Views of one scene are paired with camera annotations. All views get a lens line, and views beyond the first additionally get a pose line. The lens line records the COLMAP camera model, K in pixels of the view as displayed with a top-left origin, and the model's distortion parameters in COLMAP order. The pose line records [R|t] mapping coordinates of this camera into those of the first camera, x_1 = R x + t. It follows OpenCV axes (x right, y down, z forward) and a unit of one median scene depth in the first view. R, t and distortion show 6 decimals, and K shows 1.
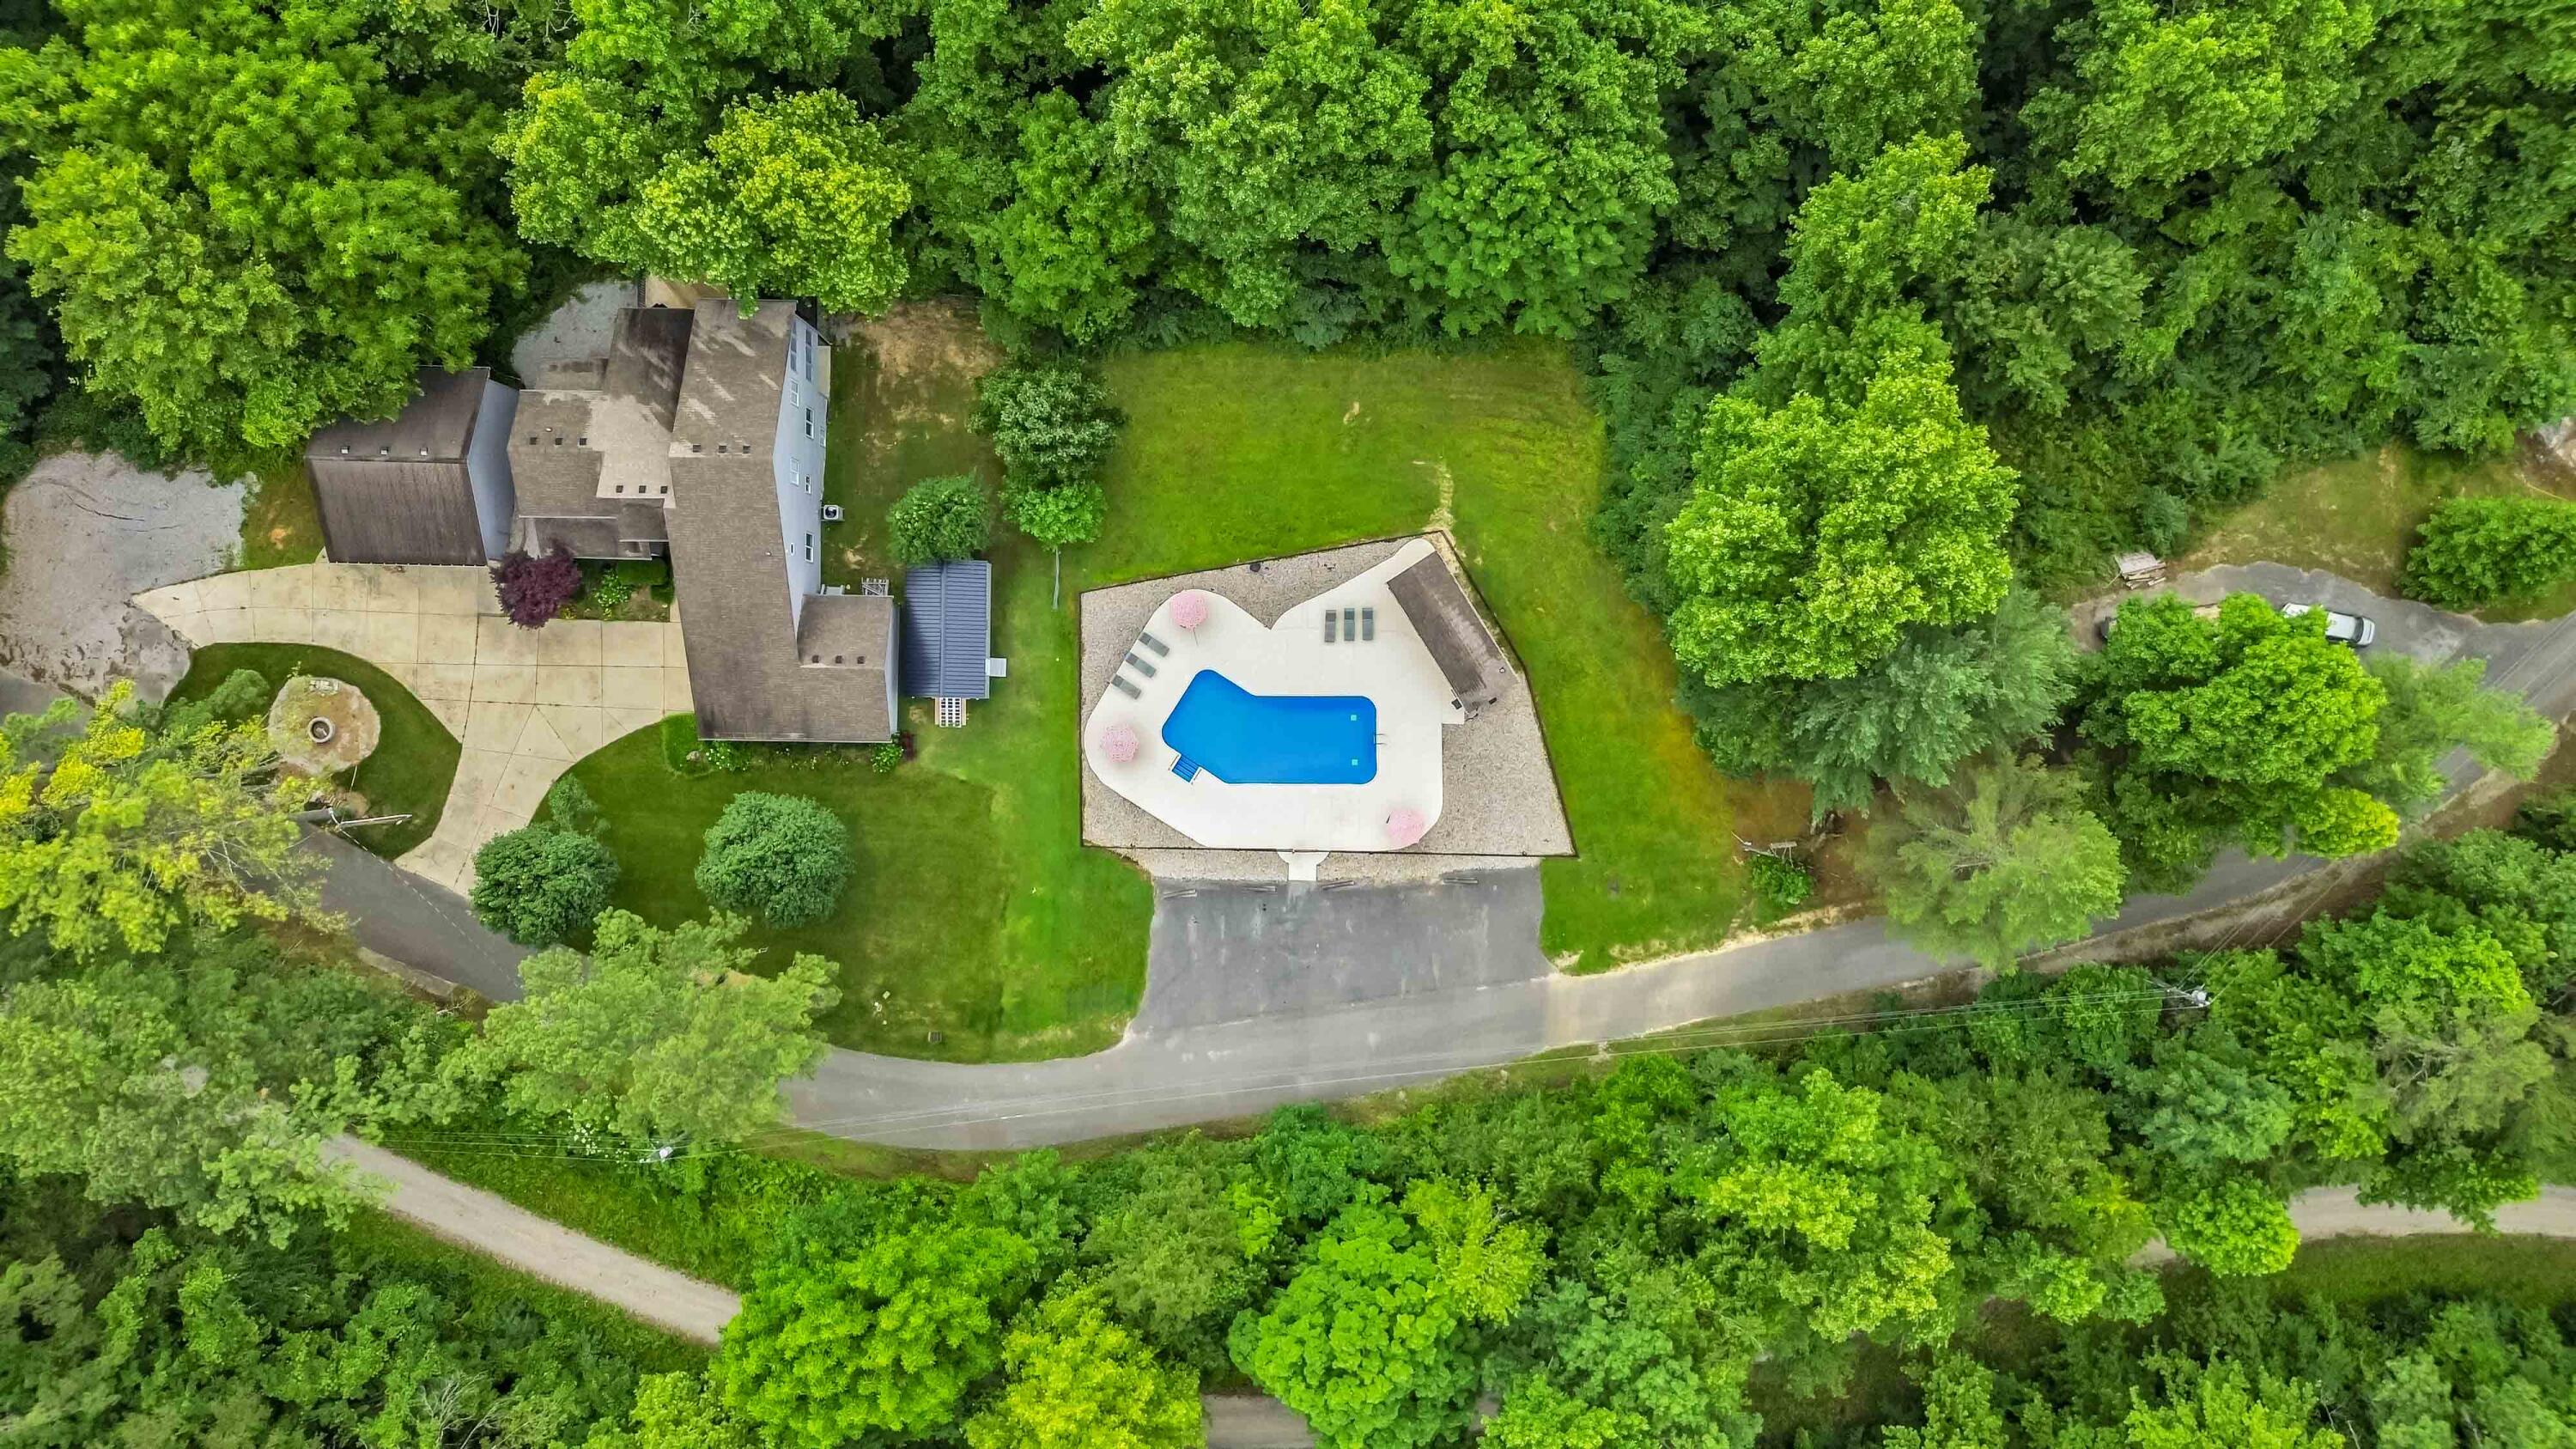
lens RADIAL K [[1813.6, 0, 1290.2], [0, 1813.6, 741.7], [0, 0, 1]] dist [0.012947, -0.009547]
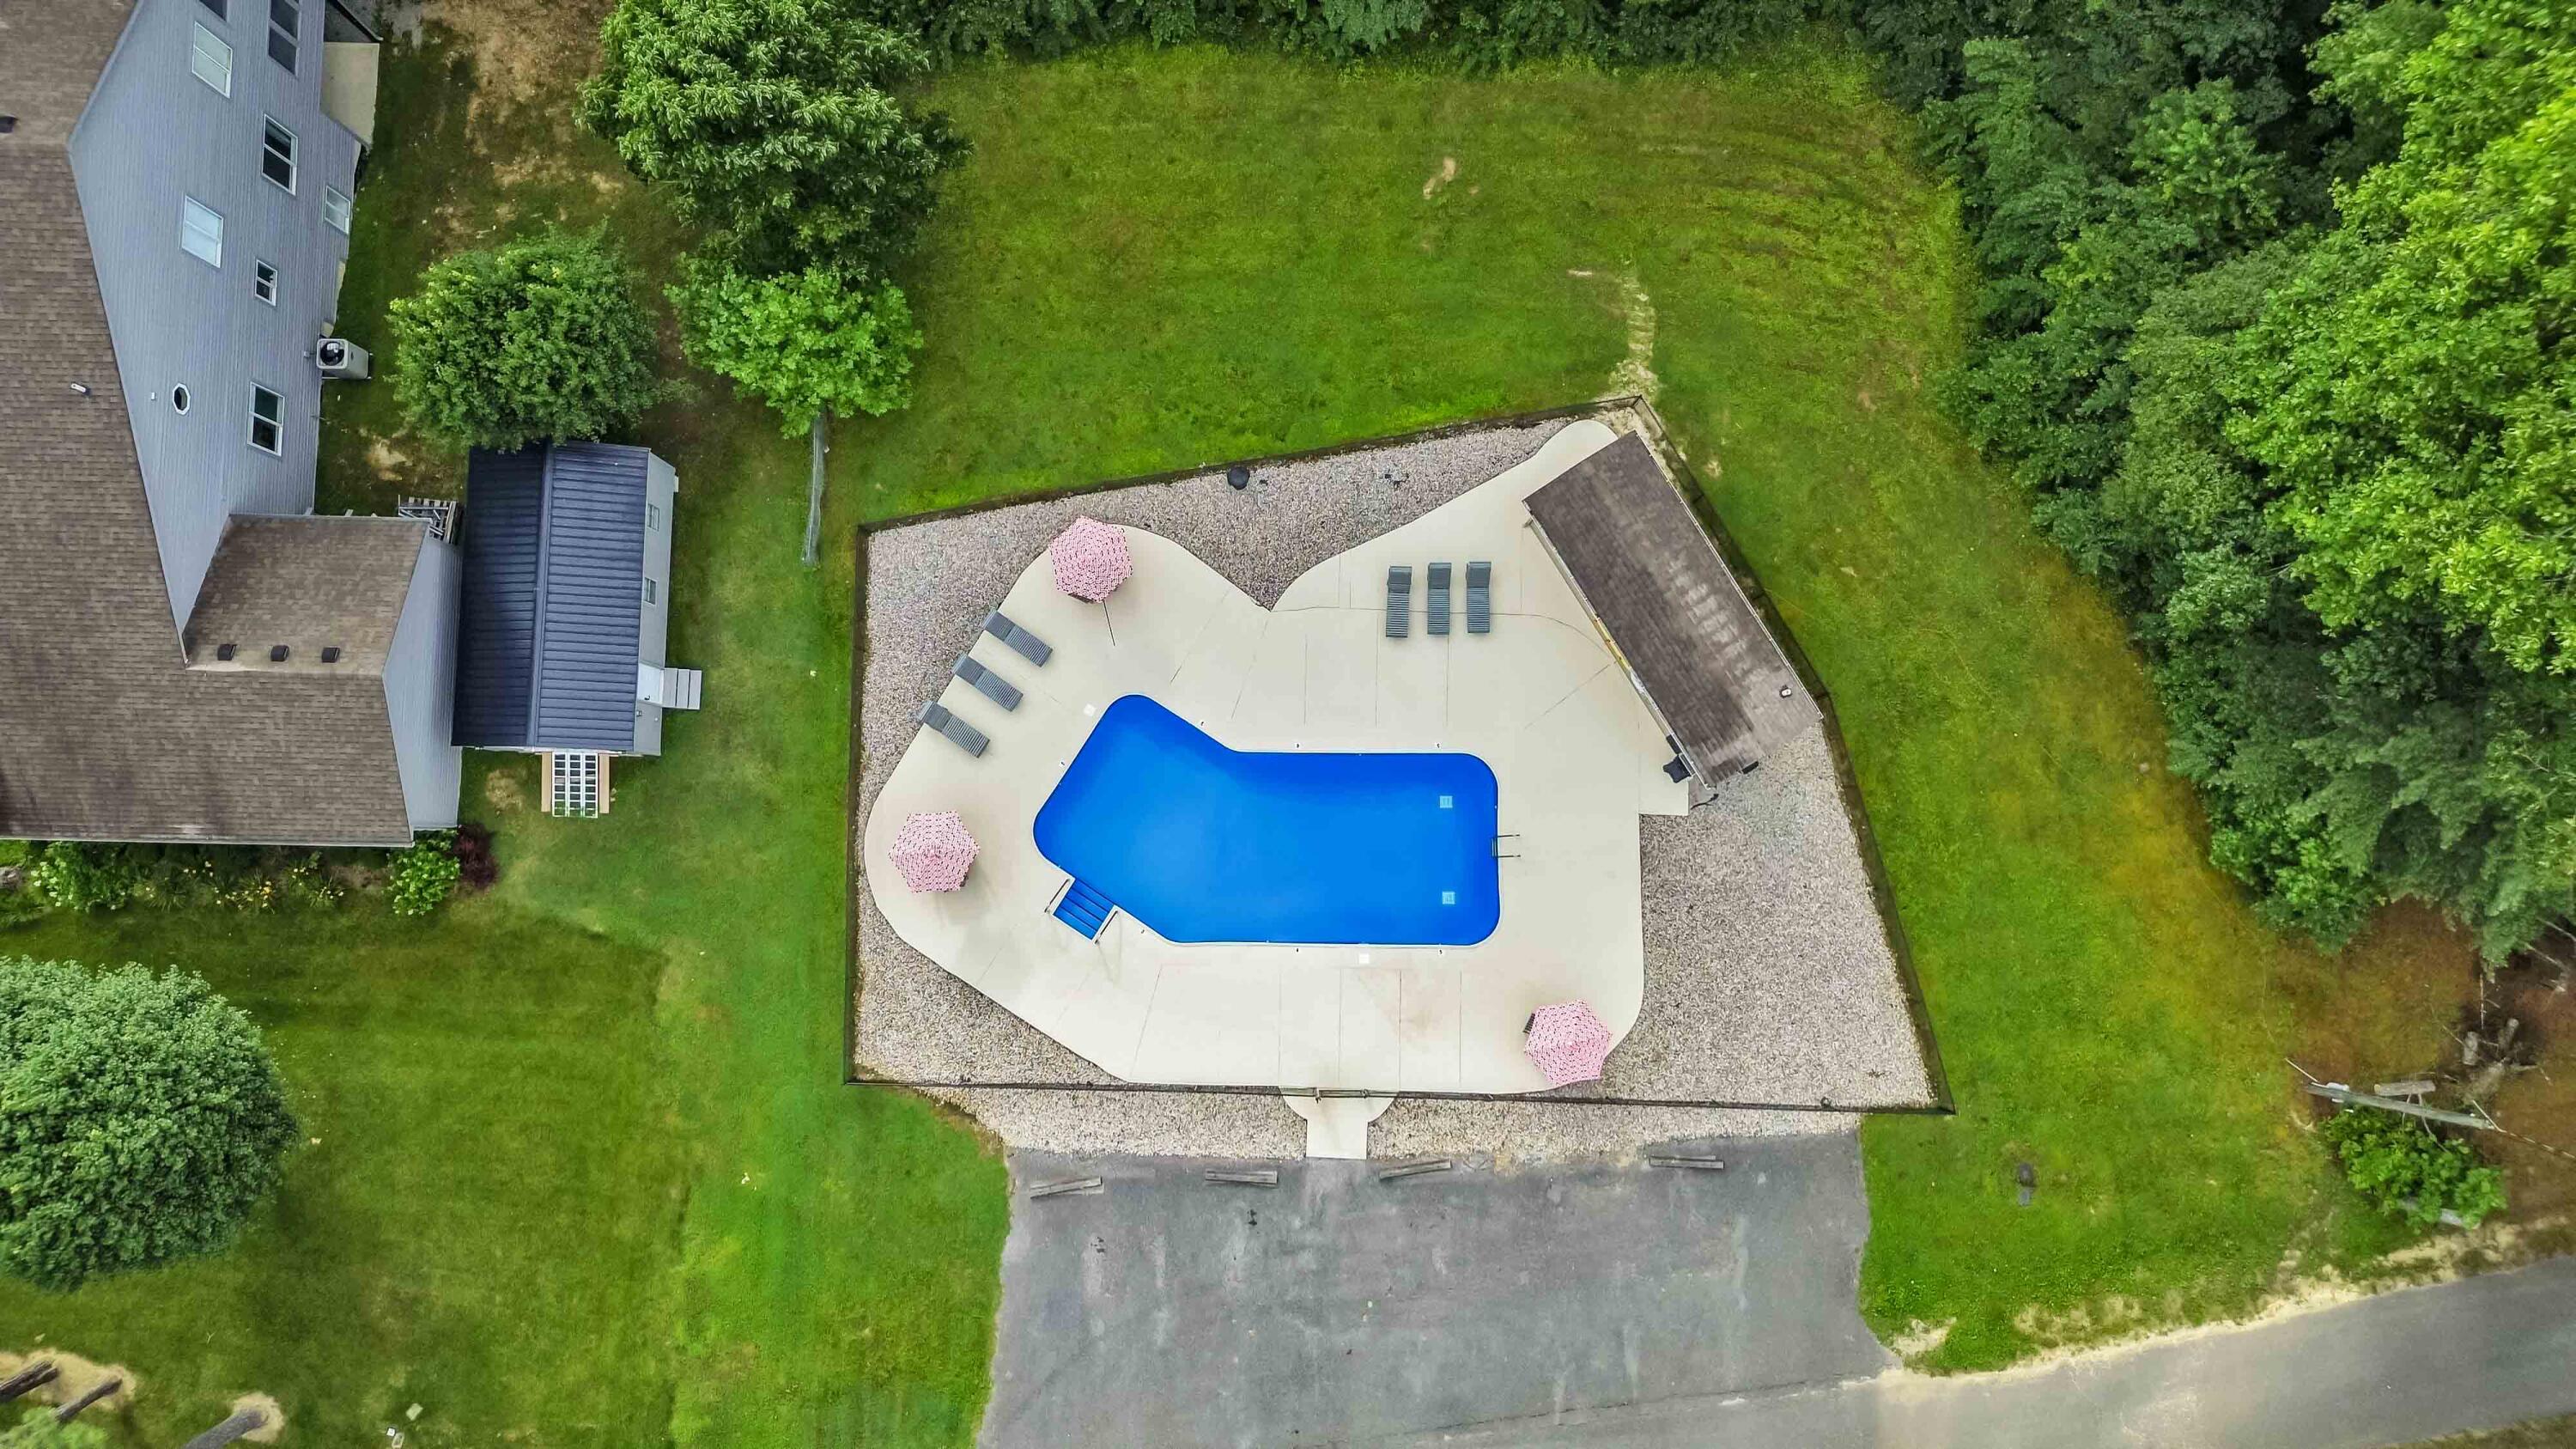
lens RADIAL K [[1813.6, 0, 1287.5], [0, 1813.6, 707.0], [0, 0, 1]] dist [0.012947, -0.009547]
pose [[0.999987, 0.005186, -0.000093, -0.006252], [-0.005168, 0.994692, -0.102771, 0.010725], [-0.000441, 0.102770, 0.994705, 0.537452]]
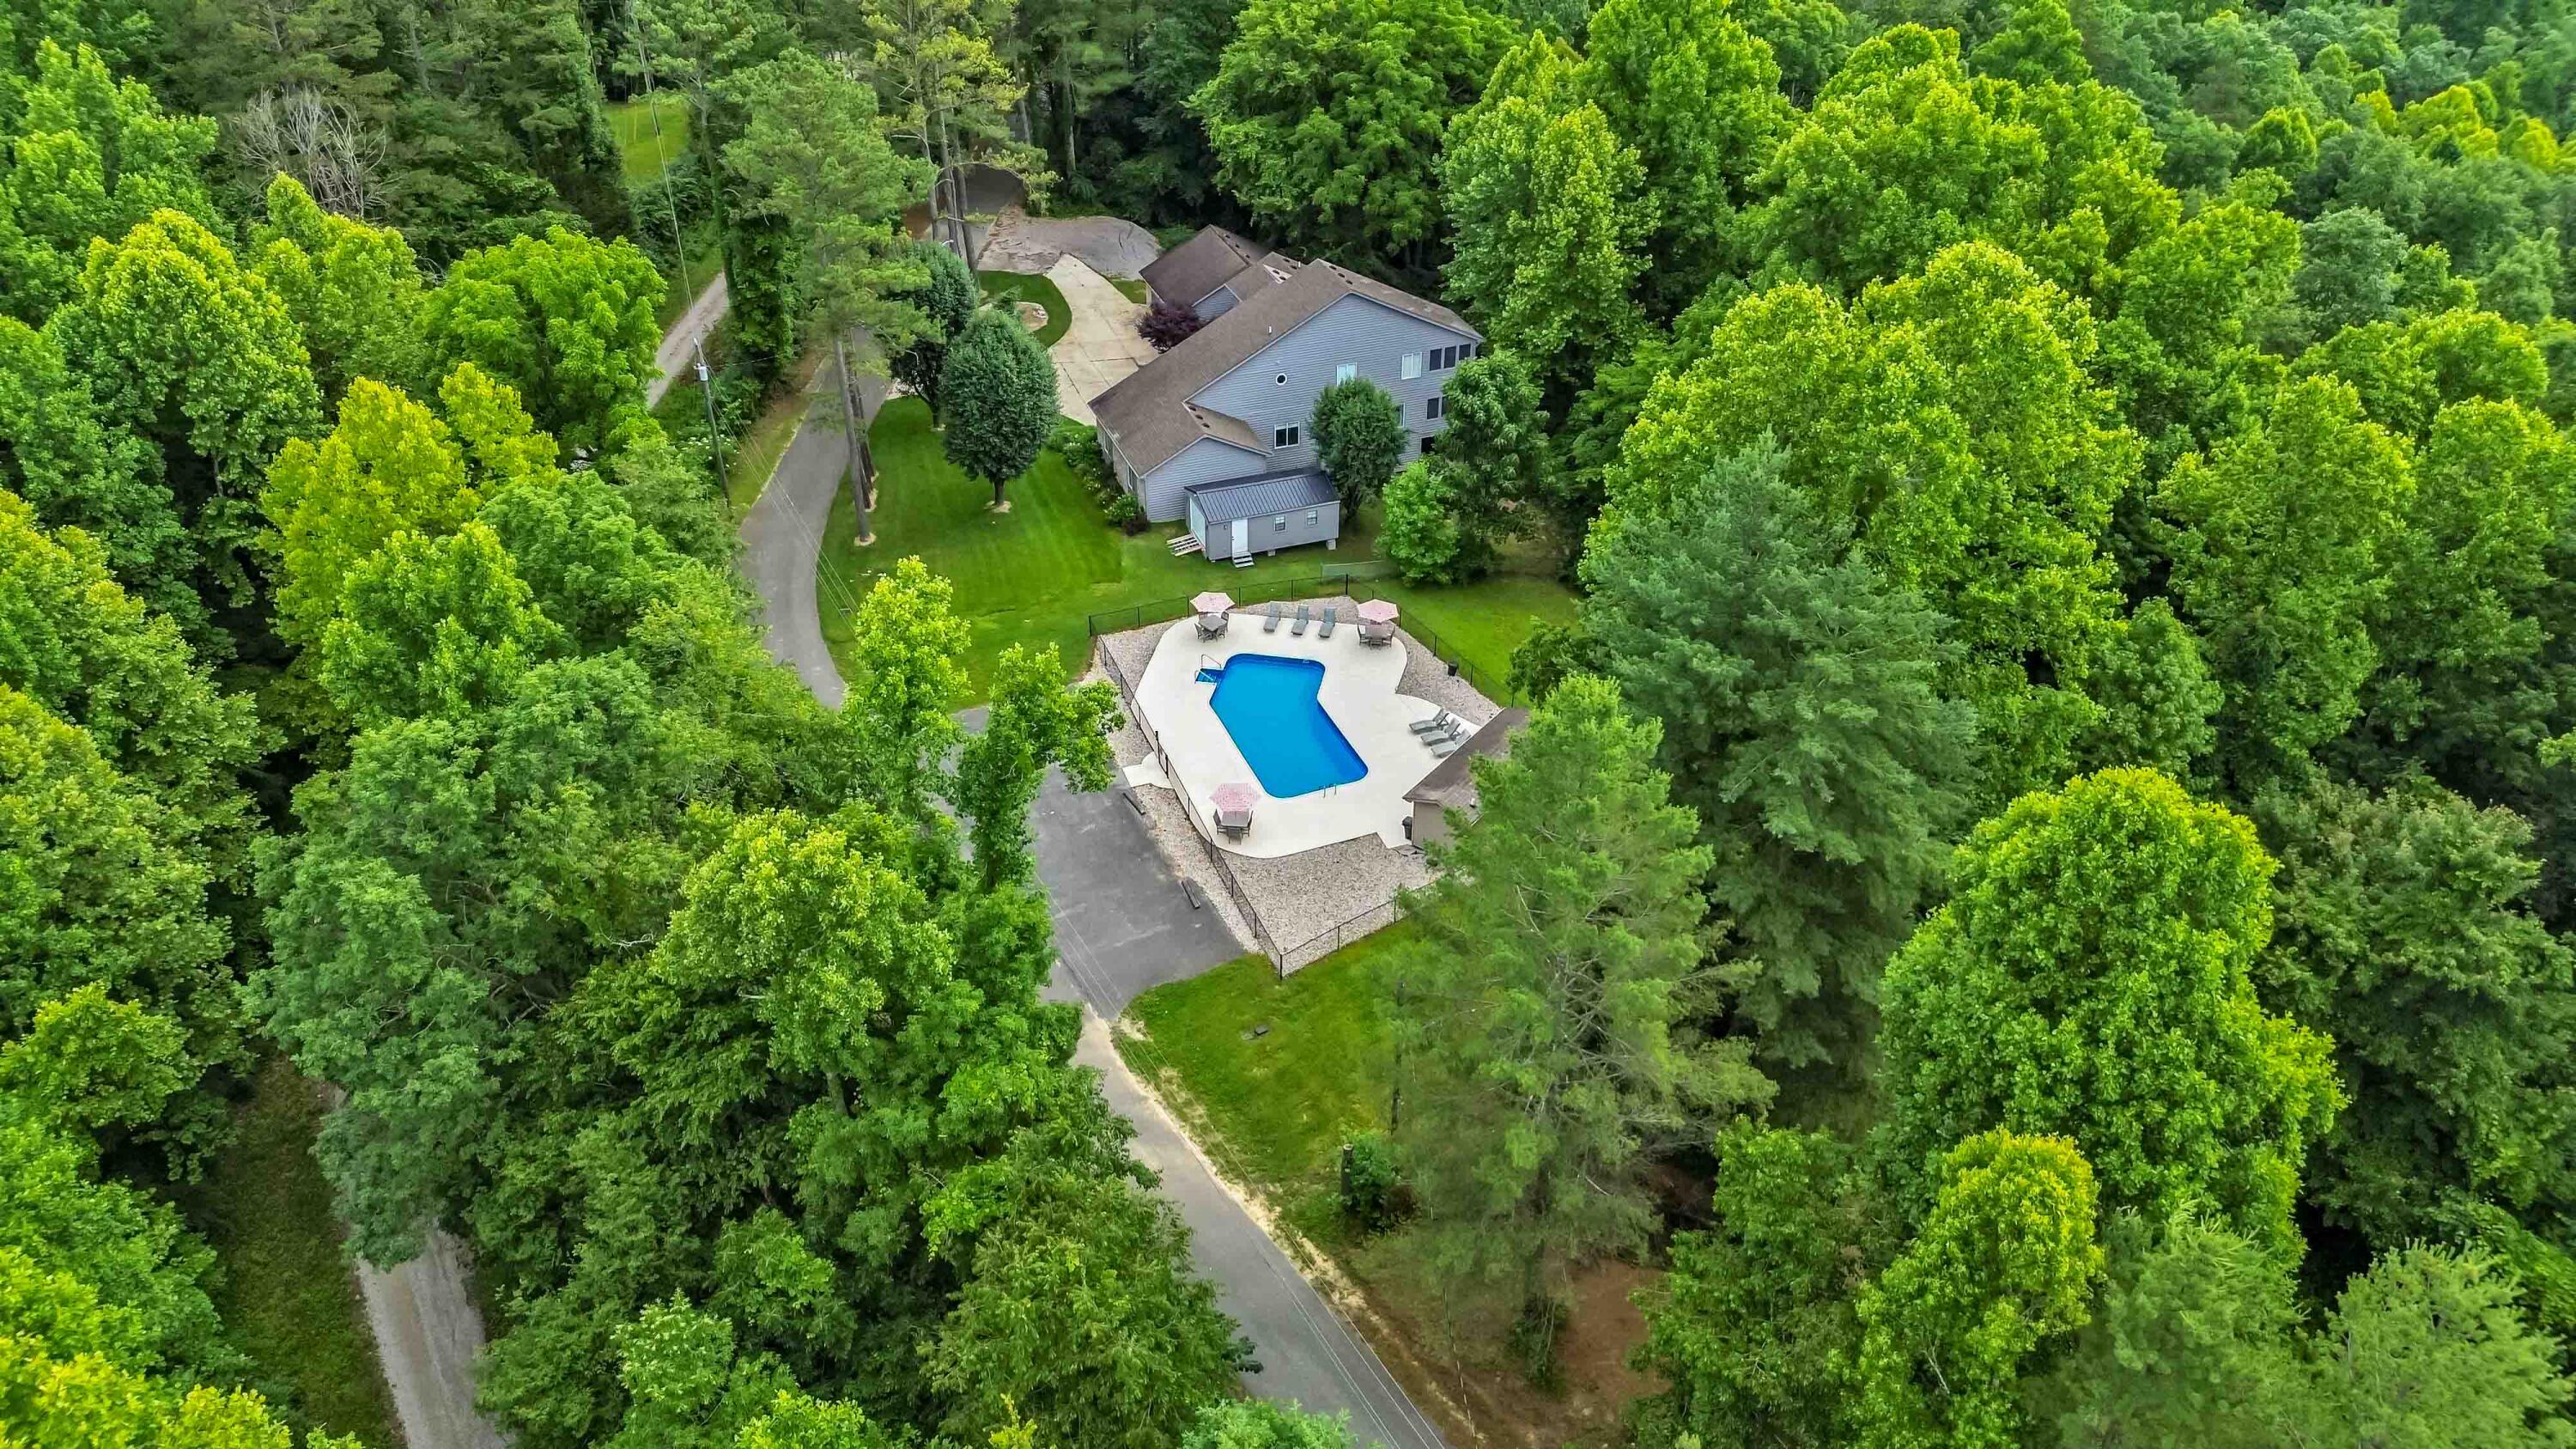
lens RADIAL K [[1813.6, 0, 1296.8], [0, 1813.6, 722.5], [0, 0, 1]] dist [0.012947, -0.009547]
pose [[0.375458, 0.520623, -0.766801, 0.642181], [-0.926124, 0.178241, -0.332451, 0.271092], [-0.036406, 0.834974, 0.549084, 0.536357]]
